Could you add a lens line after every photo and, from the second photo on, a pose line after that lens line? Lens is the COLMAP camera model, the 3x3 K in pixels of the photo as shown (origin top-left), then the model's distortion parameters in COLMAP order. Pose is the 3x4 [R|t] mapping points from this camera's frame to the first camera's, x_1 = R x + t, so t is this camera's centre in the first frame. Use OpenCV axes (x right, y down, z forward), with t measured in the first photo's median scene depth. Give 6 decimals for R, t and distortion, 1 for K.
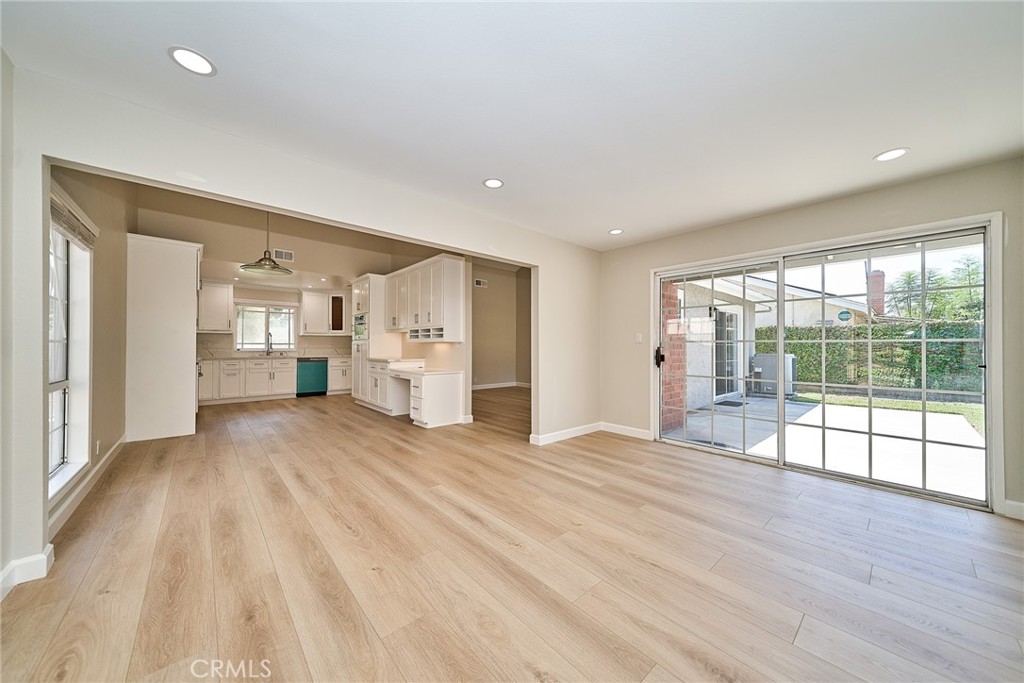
lens RADIAL K [[353.4, 0, 507.4], [0, 353.4, 345.3], [0, 0, 1]] dist [-0.000261, -0.000037]
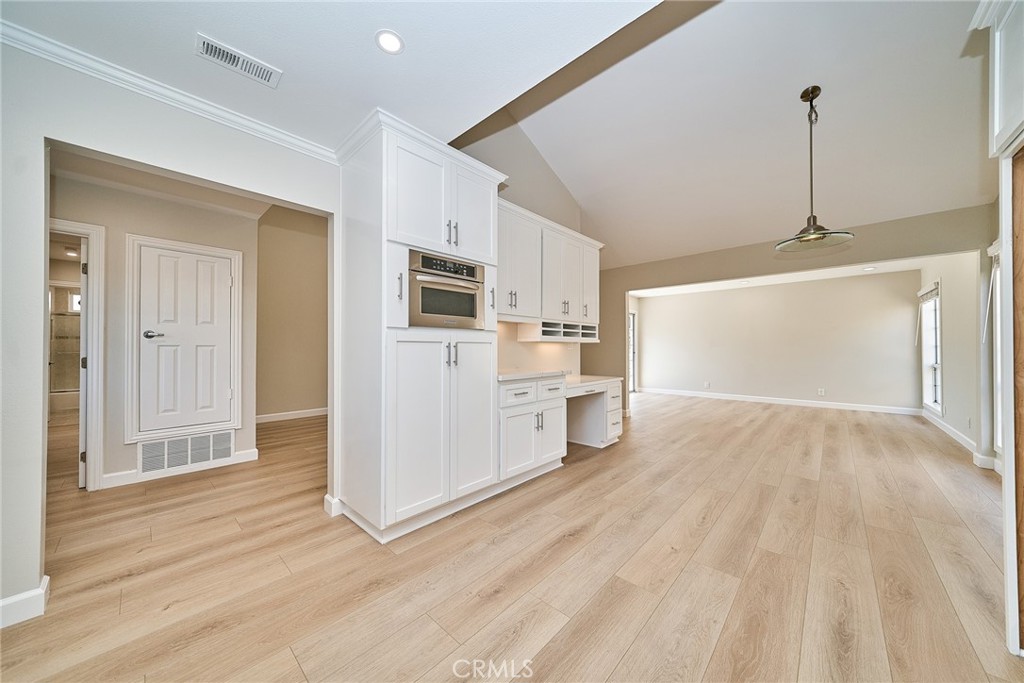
lens RADIAL K [[348.3, 0, 510.3], [0, 348.3, 343.0], [0, 0, 1]] dist [-0.001339, -0.000398]
pose [[-0.104724, 0.008888, 0.994462, -0.673961], [-0.003024, 0.999953, -0.009256, -0.000068], [-0.994497, -0.003977, -0.104692, 0.859520]]
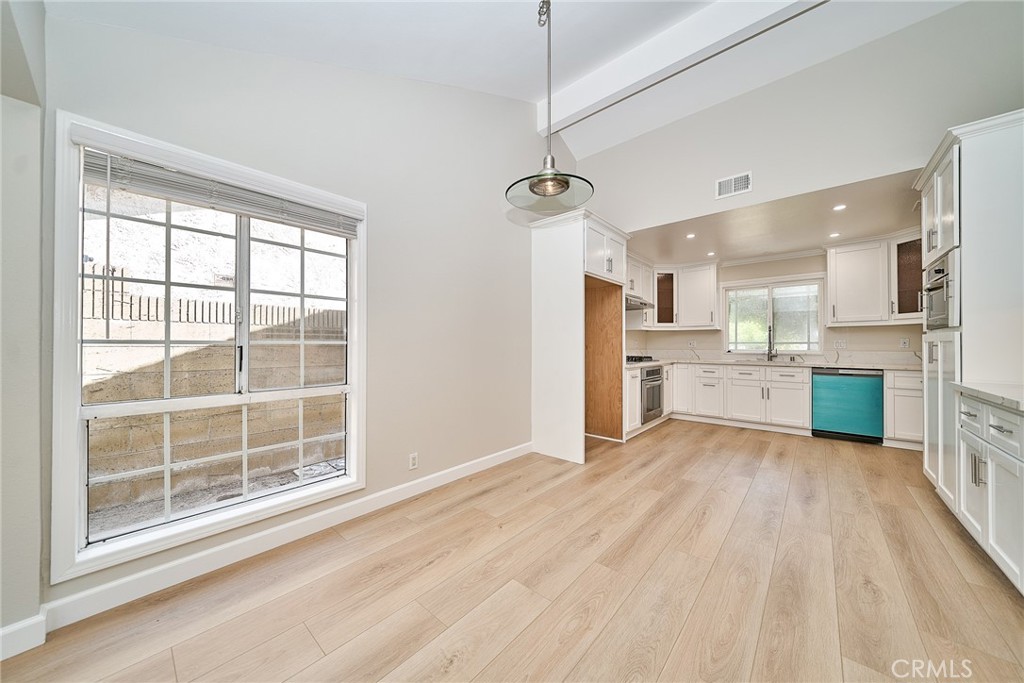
lens RADIAL K [[348.3, 0, 510.3], [0, 348.3, 343.0], [0, 0, 1]] dist [-0.001339, -0.000398]
pose [[0.132428, -0.008182, -0.991159, -0.103735], [0.003437, 0.999964, -0.007796, -0.000613], [0.991187, -0.002374, 0.132451, 0.447805]]
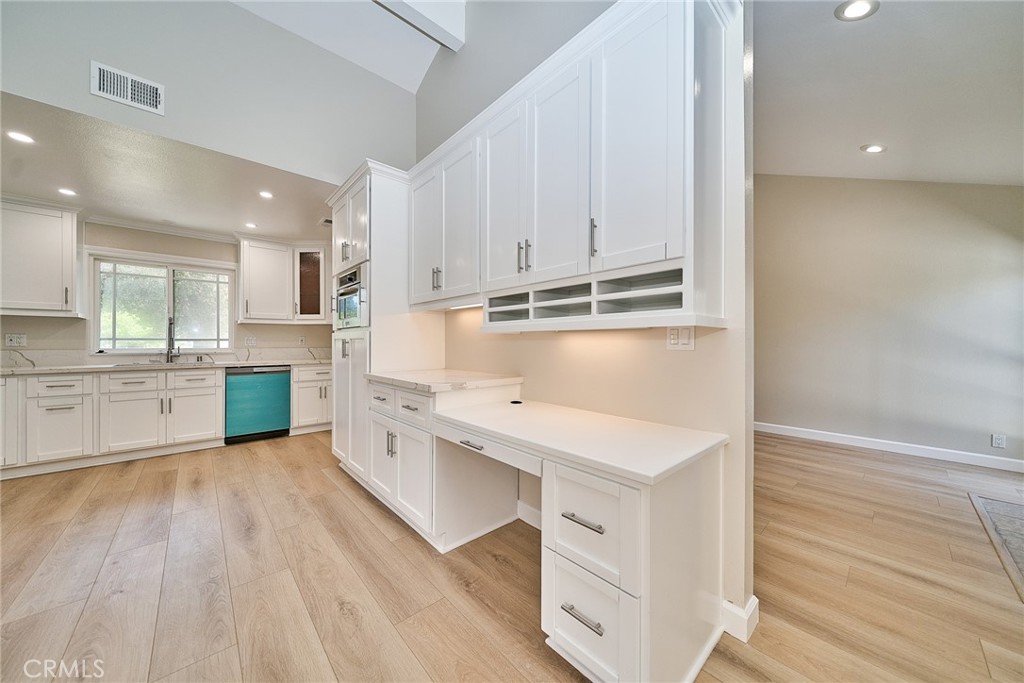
lens RADIAL K [[348.3, 0, 510.3], [0, 348.3, 343.0], [0, 0, 1]] dist [-0.001339, -0.000398]
pose [[0.999821, -0.002339, 0.018764, -0.199999], [0.002281, 0.999993, 0.003091, 0.000327], [-0.018771, -0.003047, 0.999819, 0.501277]]
